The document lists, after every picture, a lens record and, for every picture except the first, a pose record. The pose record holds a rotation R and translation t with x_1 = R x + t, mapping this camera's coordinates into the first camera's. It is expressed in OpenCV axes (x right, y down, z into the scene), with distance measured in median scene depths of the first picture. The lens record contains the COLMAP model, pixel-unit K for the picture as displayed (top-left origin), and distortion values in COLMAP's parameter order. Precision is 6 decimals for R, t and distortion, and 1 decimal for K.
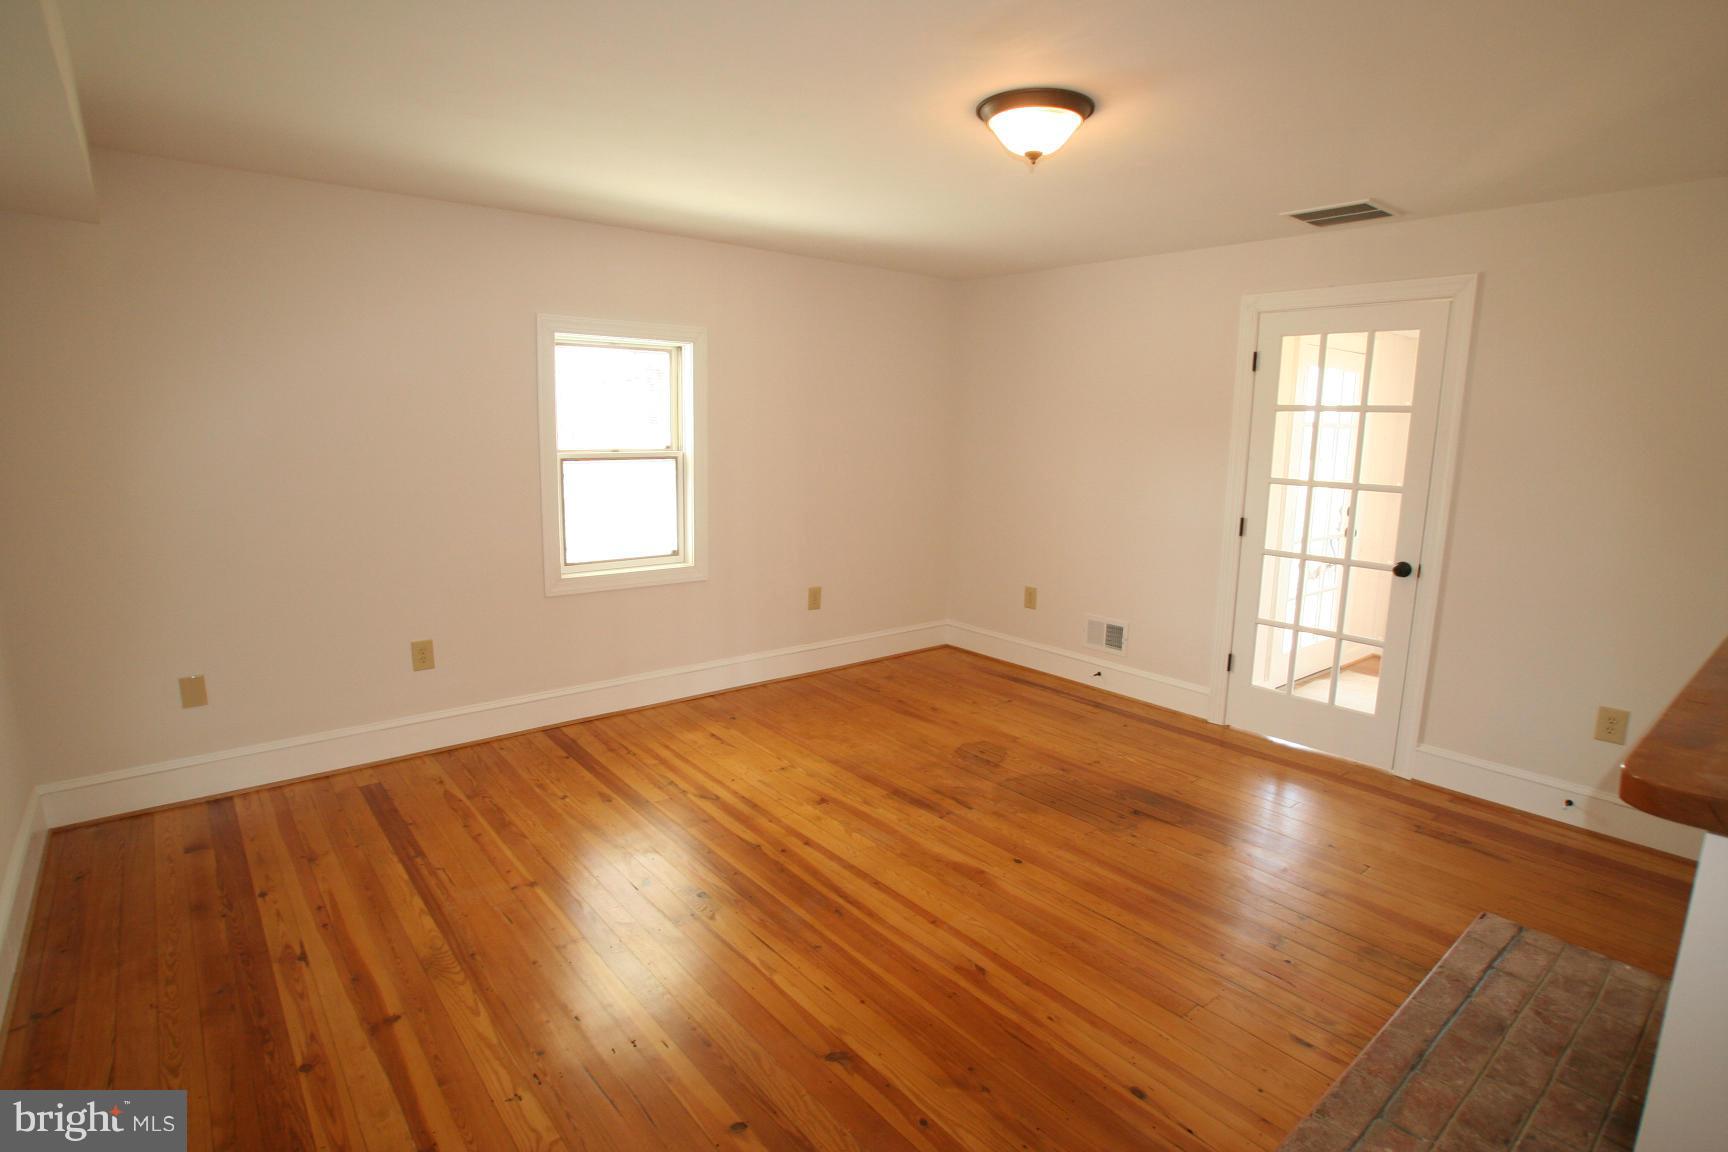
lens RADIAL K [[871.3, 0, 868.6], [0, 871.3, 577.3], [0, 0, 1]] dist [-0.083472, 0.043048]
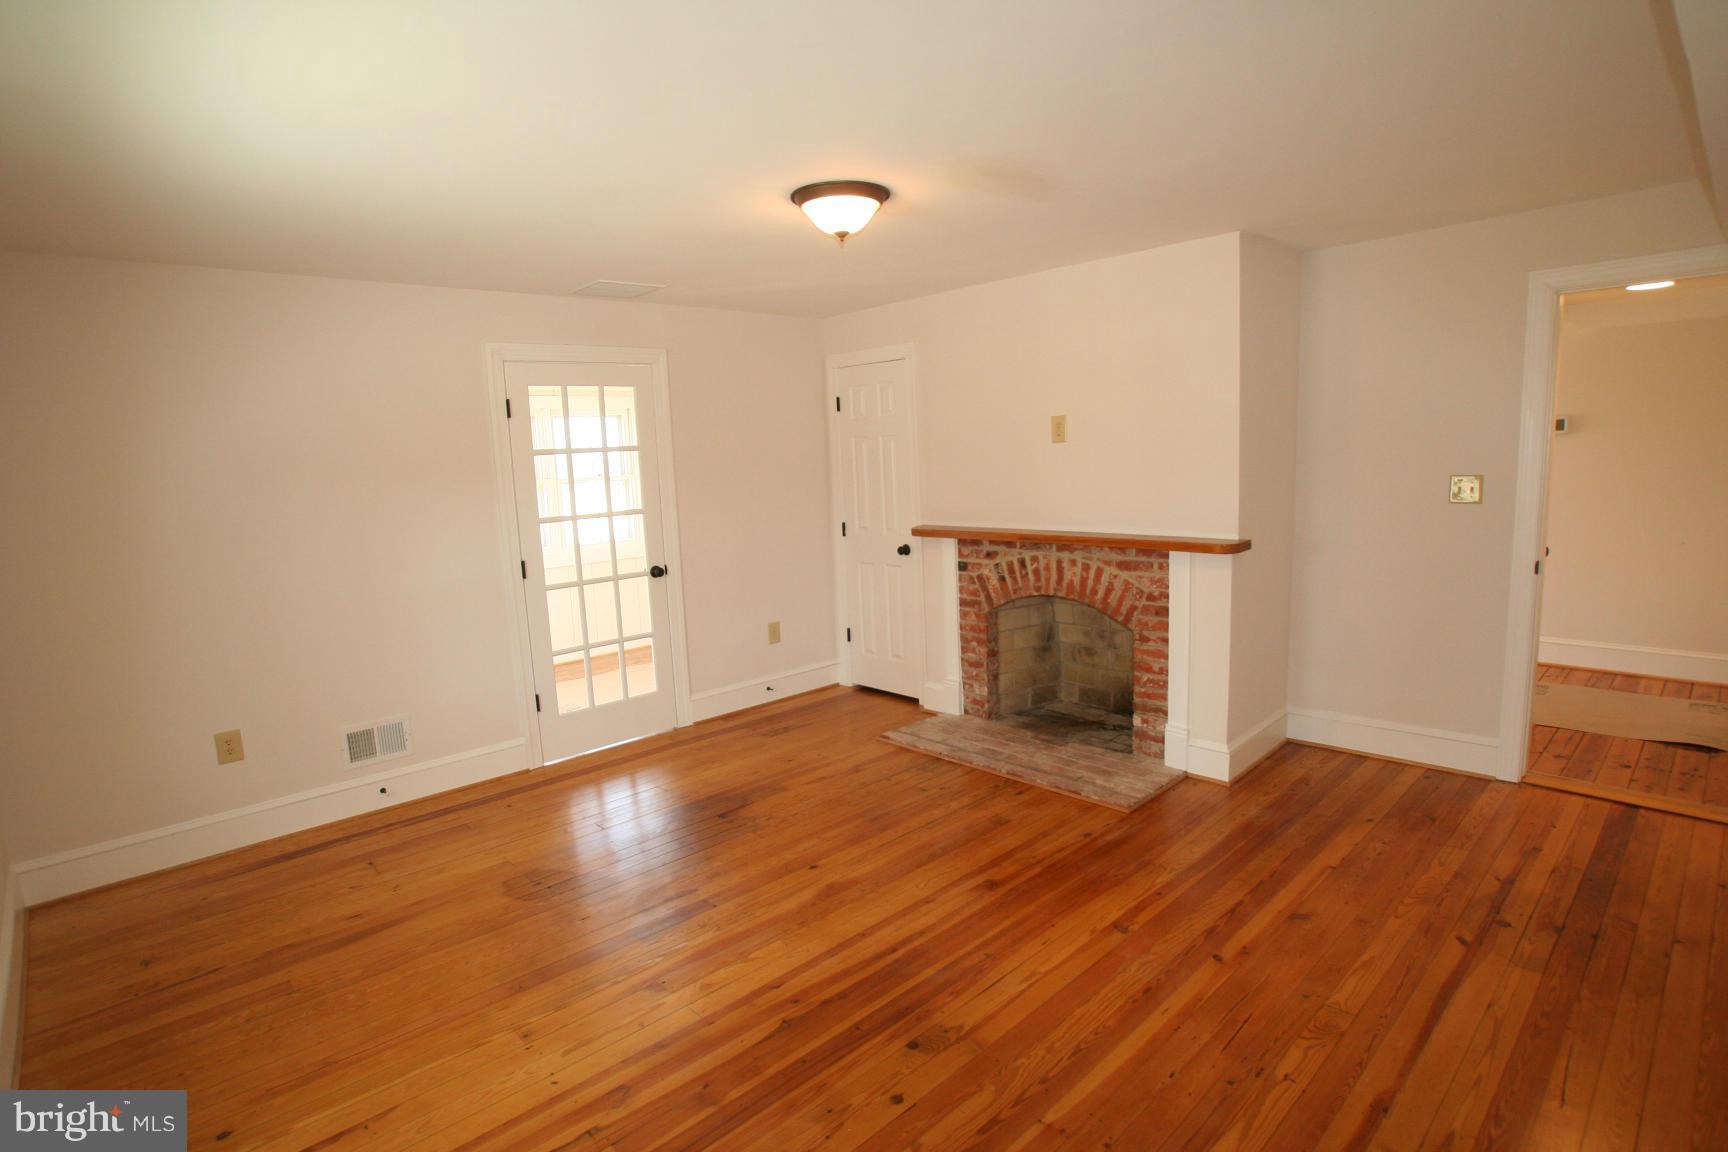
lens RADIAL K [[883.3, 0, 868.1], [0, 883.3, 579.0], [0, 0, 1]] dist [-0.079494, 0.046322]
pose [[-0.064005, -0.161636, 0.984773, -0.703905], [0.219211, 0.960417, 0.171886, -0.157254], [-0.973576, 0.226875, -0.026039, 0.726506]]
